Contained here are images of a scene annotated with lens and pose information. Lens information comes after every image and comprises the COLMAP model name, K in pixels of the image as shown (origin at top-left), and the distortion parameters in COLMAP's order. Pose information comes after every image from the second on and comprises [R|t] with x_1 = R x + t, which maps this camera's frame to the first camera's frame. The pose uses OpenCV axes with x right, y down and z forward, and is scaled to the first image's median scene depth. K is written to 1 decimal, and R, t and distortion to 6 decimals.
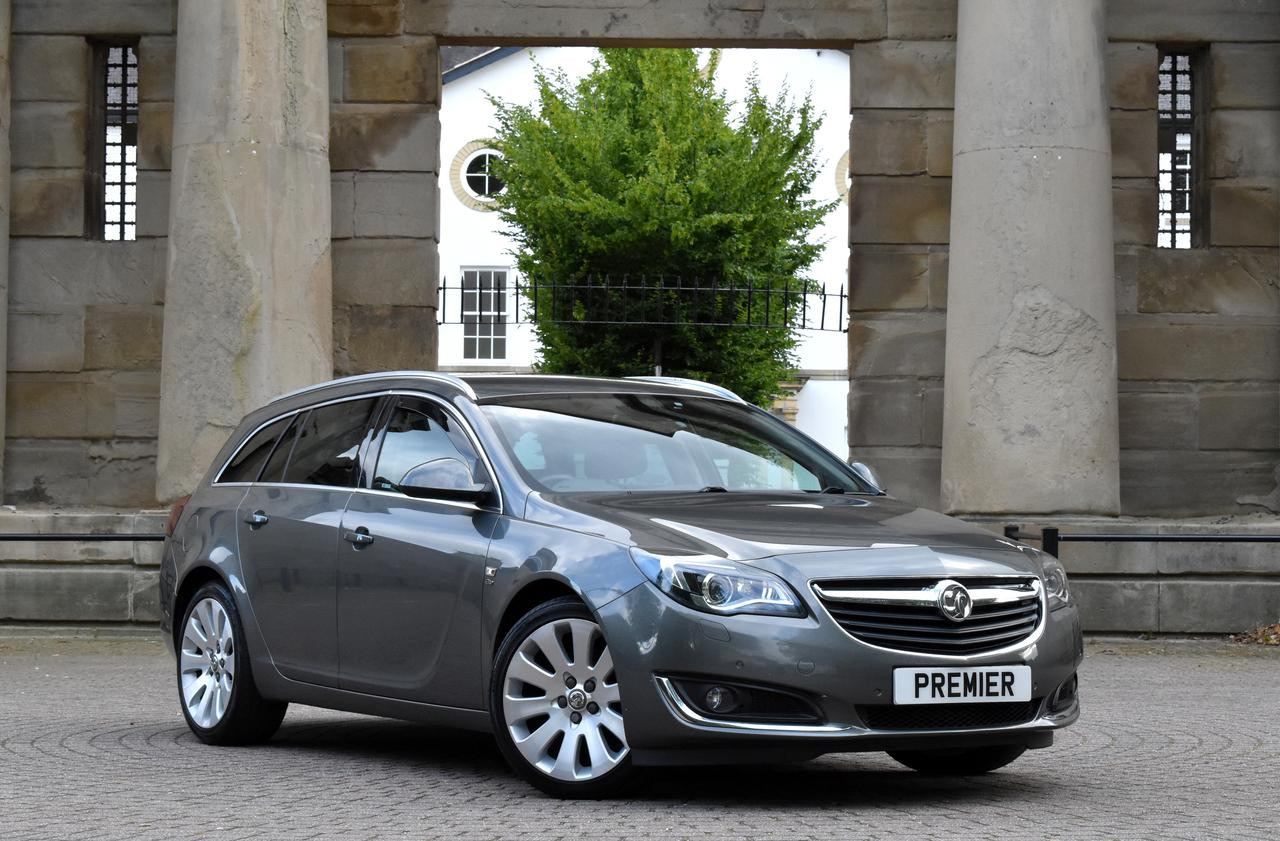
lens RADIAL K [[2906.3, 0, 644.7], [0, 2906.3, 433.4], [0, 0, 1]] dist [0.036627, 0.095209]
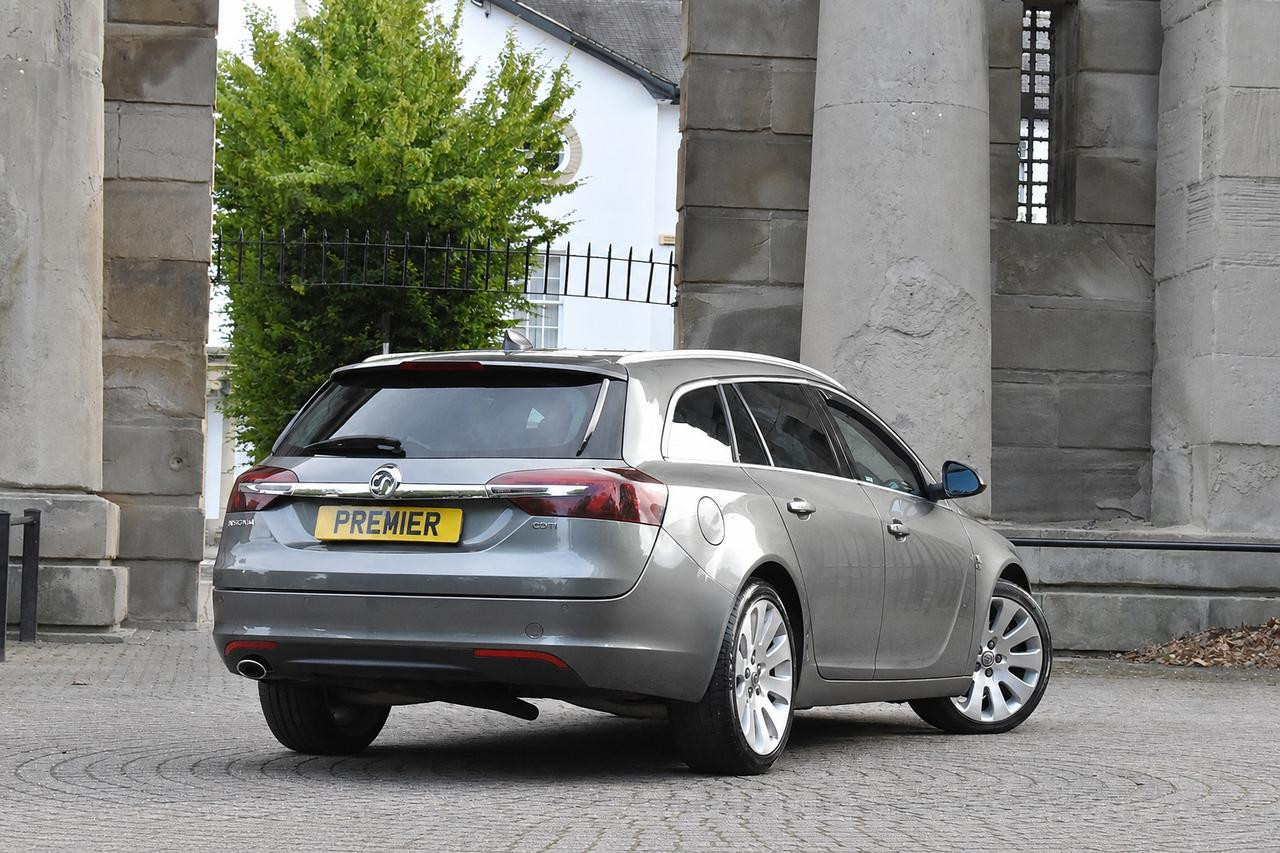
lens RADIAL K [[3029.9, 0, 637.4], [0, 3029.9, 520.0], [0, 0, 1]] dist [0.014419, -0.086041]
pose [[0.989665, 0.019626, 0.142052, -0.073008], [-0.023874, 0.999315, 0.028260, 0.004859], [-0.141400, -0.031359, 0.989456, 0.082692]]
